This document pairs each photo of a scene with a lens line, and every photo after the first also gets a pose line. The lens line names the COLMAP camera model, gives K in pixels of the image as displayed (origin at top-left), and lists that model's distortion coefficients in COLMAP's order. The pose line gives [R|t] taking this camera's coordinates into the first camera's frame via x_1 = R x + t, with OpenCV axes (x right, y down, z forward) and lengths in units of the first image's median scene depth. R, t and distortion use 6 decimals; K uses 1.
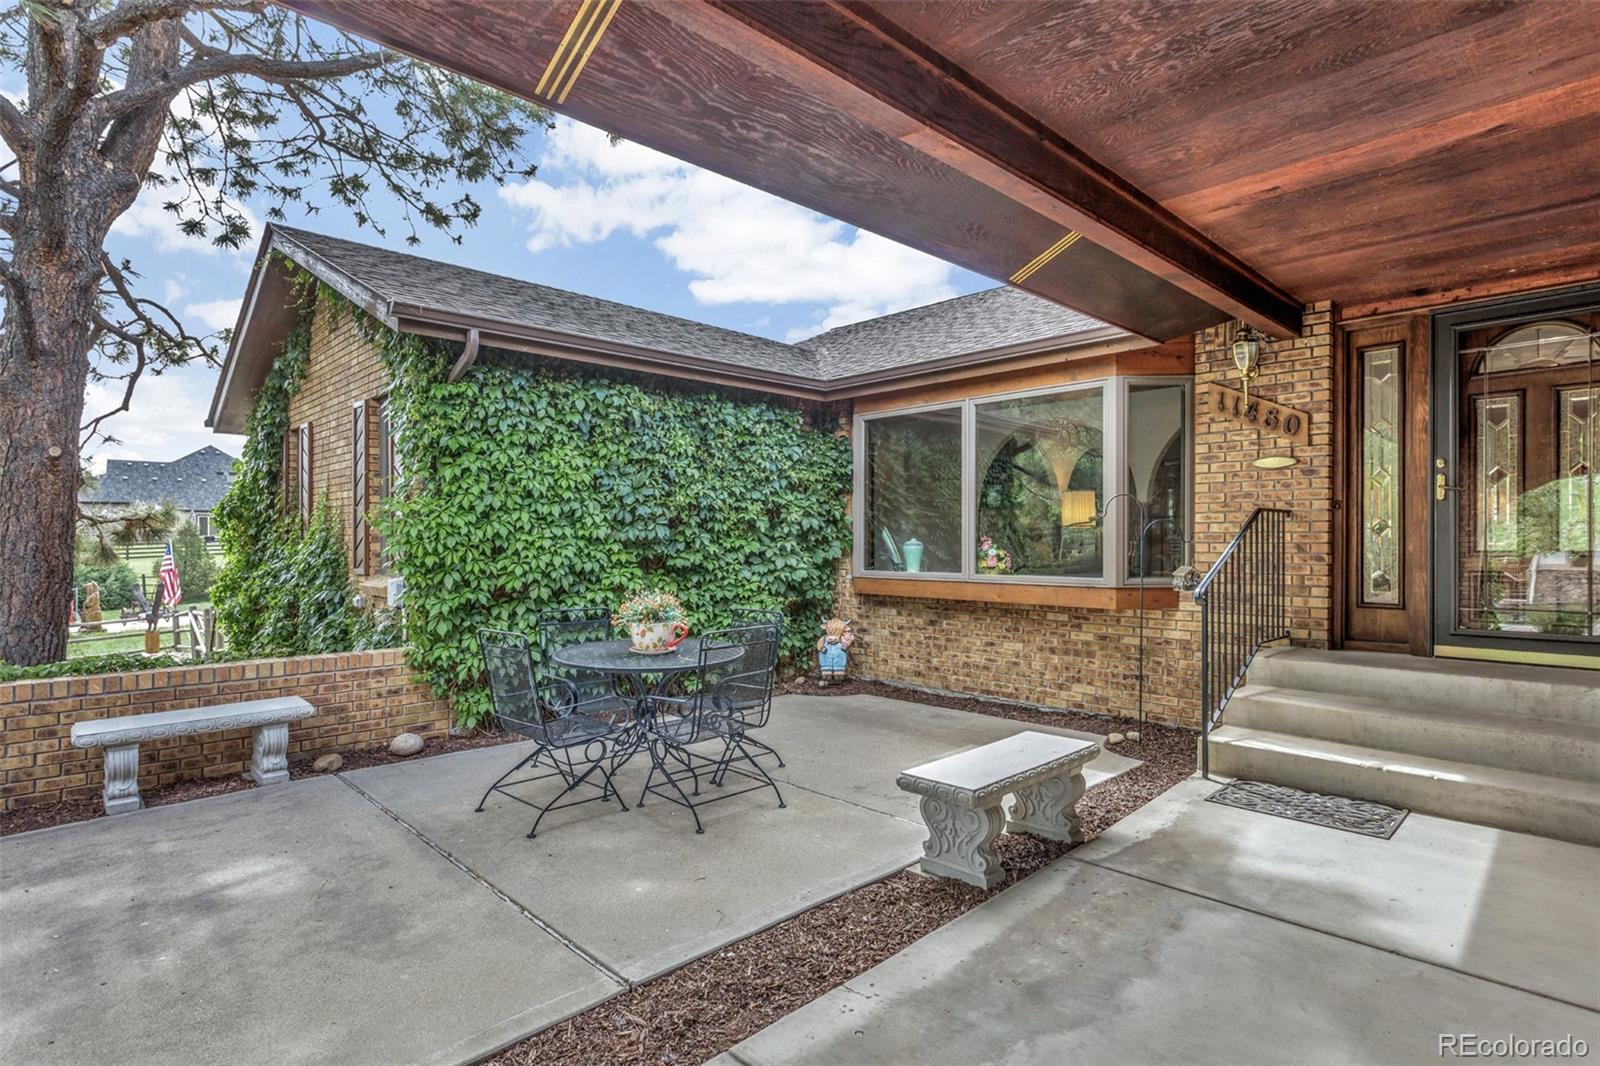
lens RADIAL K [[822.5, 0, 800.0], [0, 822.5, 533.0], [0, 0, 1]] dist [0.004142, 0.000783]
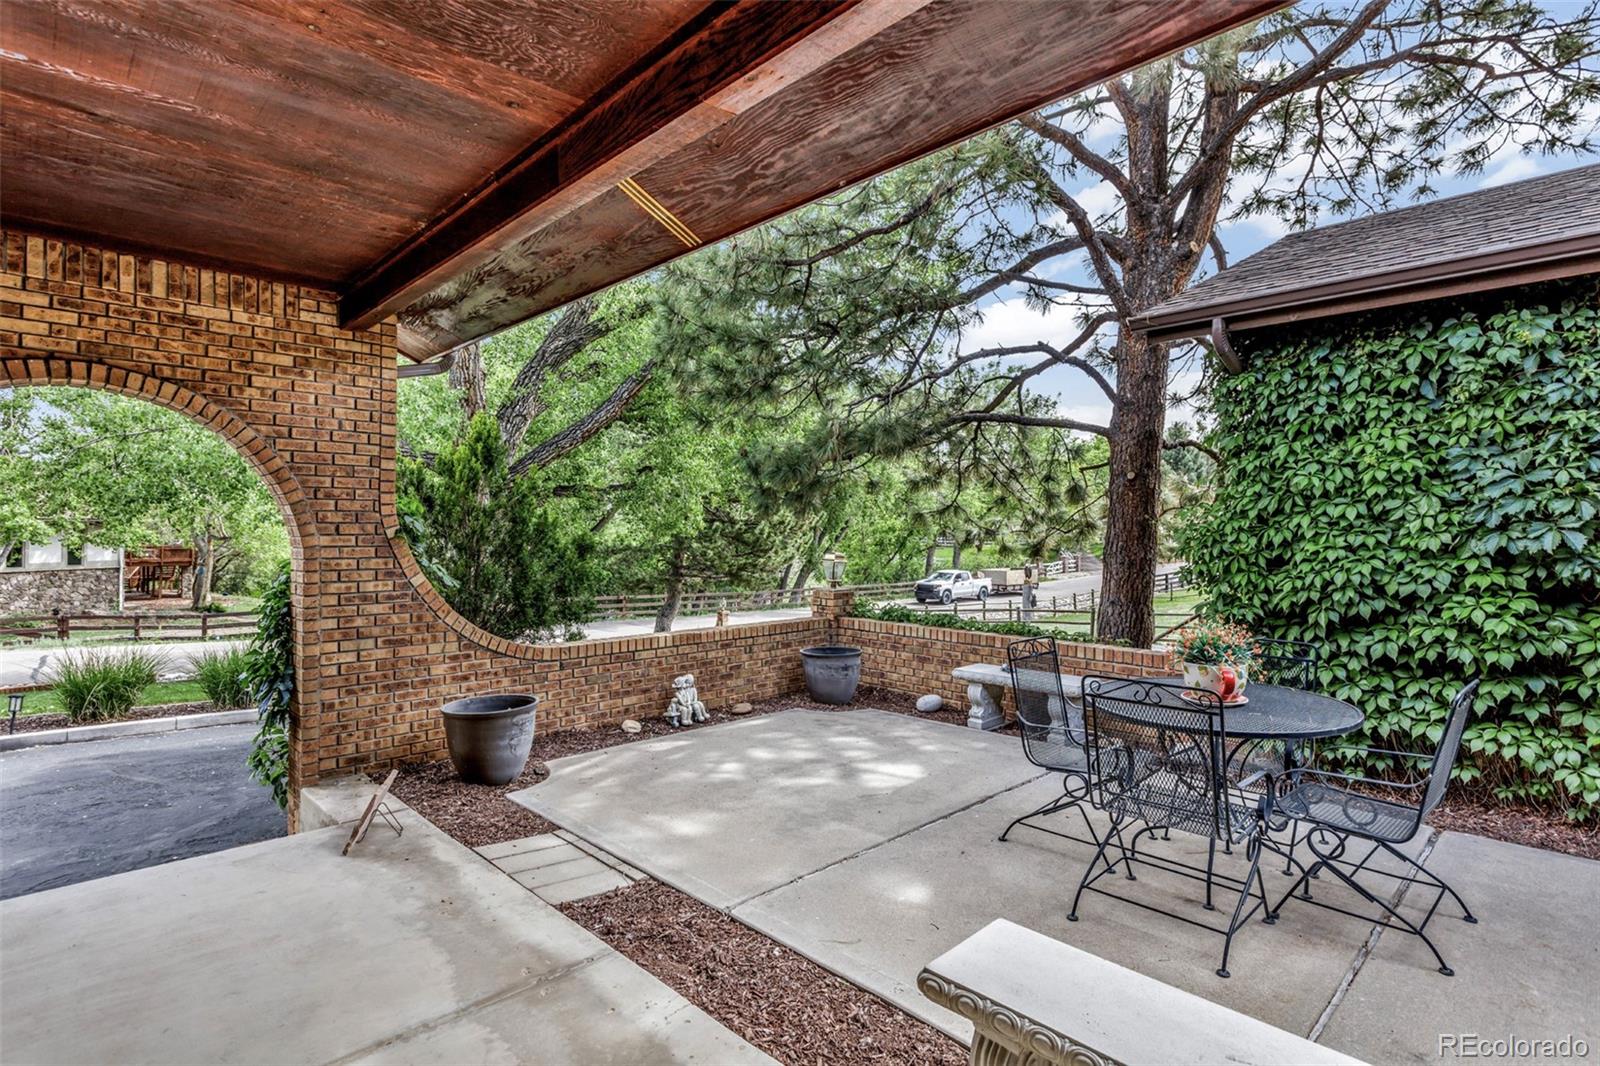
lens RADIAL K [[790.5, 0, 800.0], [0, 790.5, 533.0], [0, 0, 1]] dist [0.000393, 0.000088]
pose [[0.008657, 0.005704, -0.999946, 0.448070], [0.003294, 0.999978, 0.005733, -0.014641], [0.999957, -0.003343, 0.008638, 0.497405]]
